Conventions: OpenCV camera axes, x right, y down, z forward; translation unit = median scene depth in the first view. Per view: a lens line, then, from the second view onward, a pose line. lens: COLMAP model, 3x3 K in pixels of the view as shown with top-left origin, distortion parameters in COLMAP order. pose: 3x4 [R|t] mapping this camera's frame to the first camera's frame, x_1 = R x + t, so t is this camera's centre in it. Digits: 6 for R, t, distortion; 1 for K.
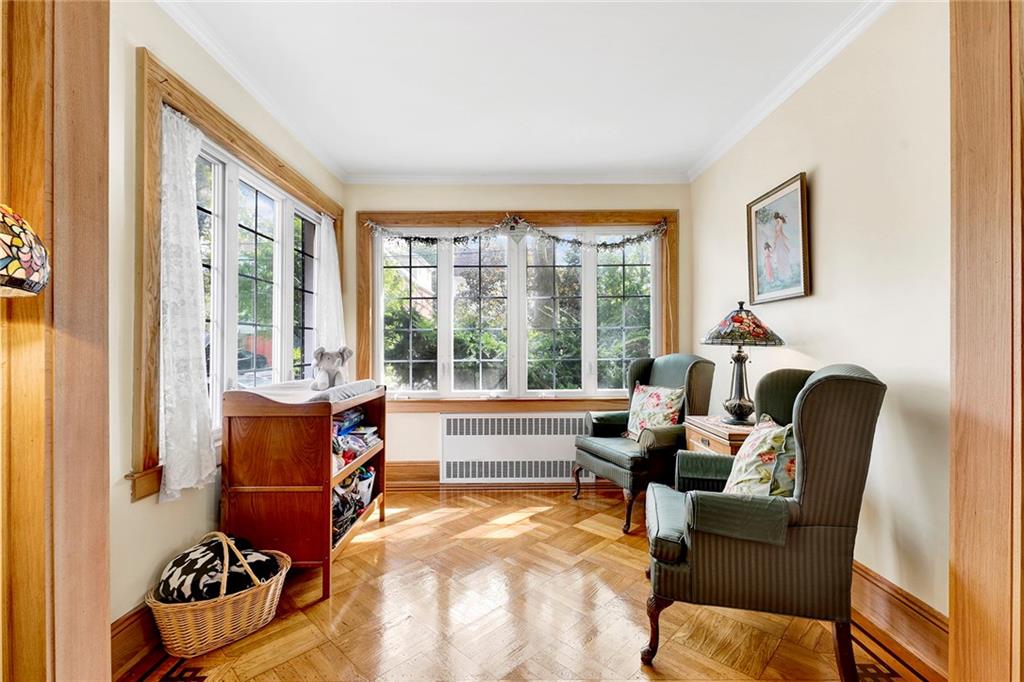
lens RADIAL K [[462.9, 0, 512.0], [0, 462.9, 341.0], [0, 0, 1]] dist [-0.000229, -0.000029]
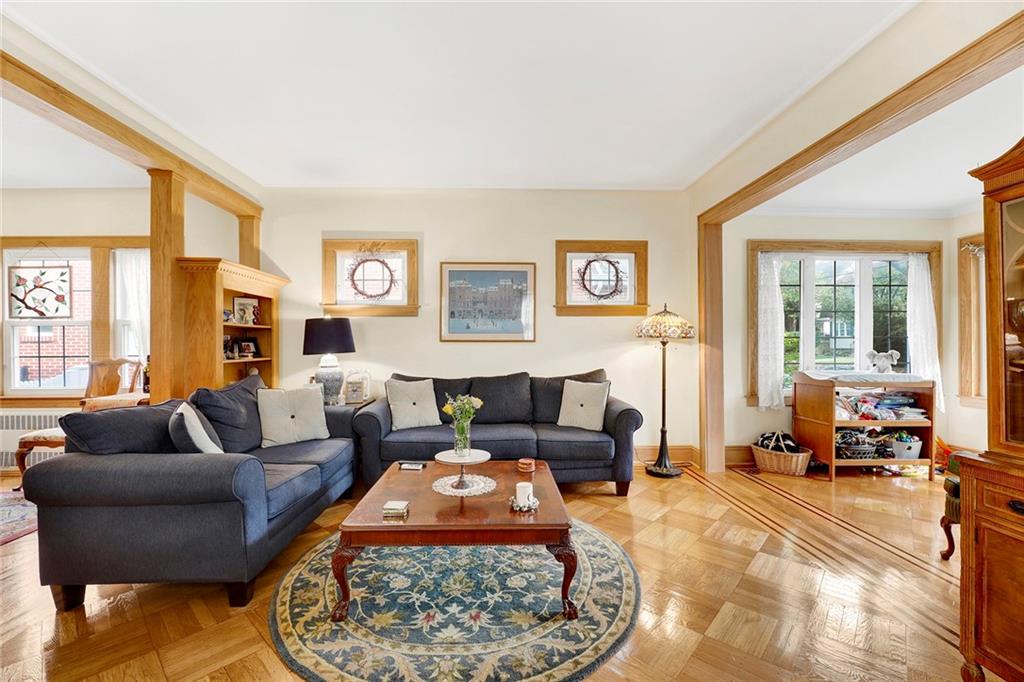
lens RADIAL K [[425.7, 0, 521.3], [0, 425.7, 344.9], [0, 0, 1]] dist [-0.003764, -0.000670]
pose [[0.054072, 0.000377, -0.998537, 0.914612], [0.004356, 0.999990, 0.000613, -0.012991], [0.998528, -0.004383, 0.054070, -0.265610]]
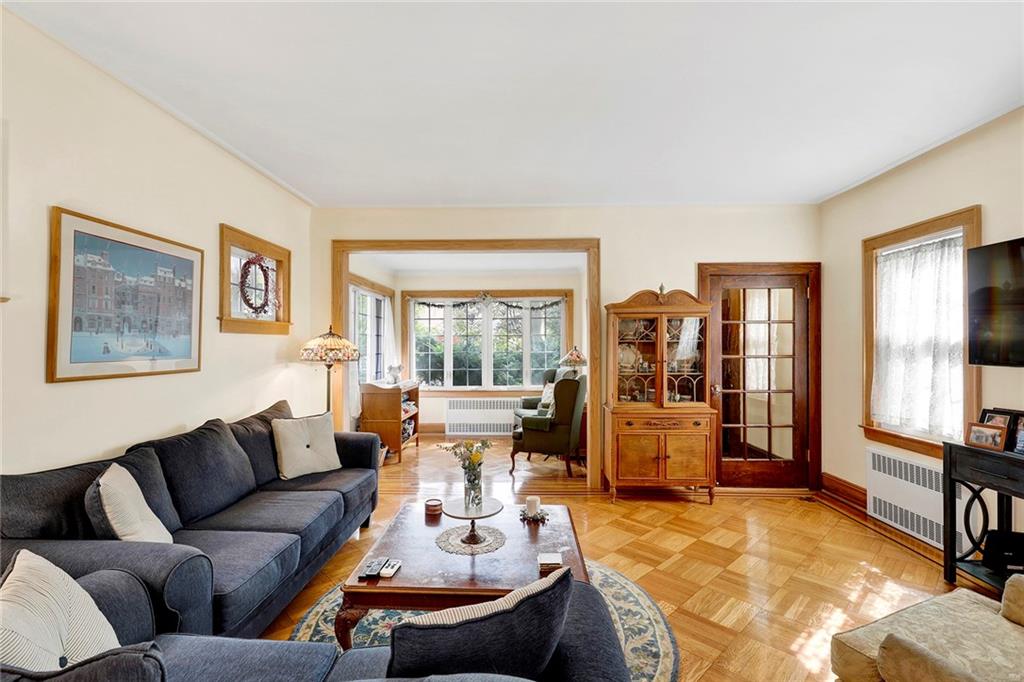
lens RADIAL K [[454.0, 0, 512.0], [0, 454.0, 341.0], [0, 0, 1]] dist [-0.000829, -0.000046]
pose [[0.999771, 0.002012, -0.021290, 0.201822], [-0.002157, 0.999975, -0.006788, -0.082552], [0.021276, 0.006833, 0.999750, -1.099526]]
